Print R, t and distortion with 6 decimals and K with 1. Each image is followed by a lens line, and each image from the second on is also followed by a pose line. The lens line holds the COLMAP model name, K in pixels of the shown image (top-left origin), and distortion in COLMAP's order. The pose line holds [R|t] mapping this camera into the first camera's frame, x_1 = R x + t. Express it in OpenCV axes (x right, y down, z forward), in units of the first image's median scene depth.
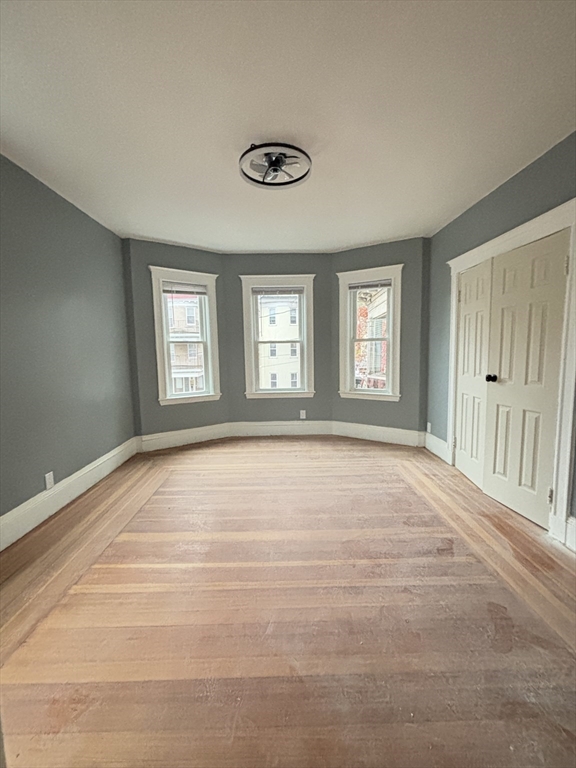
lens RADIAL K [[309.8, 0, 280.5], [0, 309.8, 386.7], [0, 0, 1]] dist [-0.001113, 0.000198]
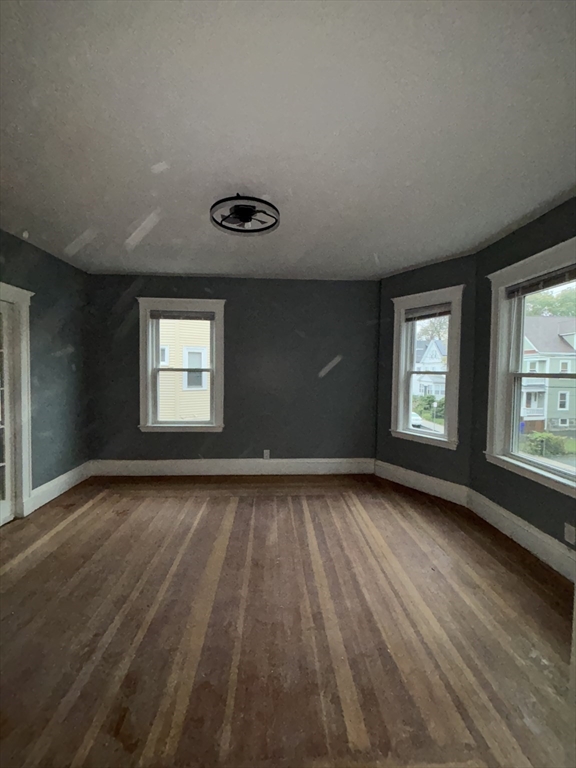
lens RADIAL K [[309.8, 0, 285.7], [0, 309.8, 378.5], [0, 0, 1]] dist [-0.001113, 0.000198]
pose [[0.042832, 0.036602, -0.998412, 0.760279], [-0.138194, 0.989940, 0.030363, -0.139328], [0.989479, 0.136674, 0.047459, 0.809506]]
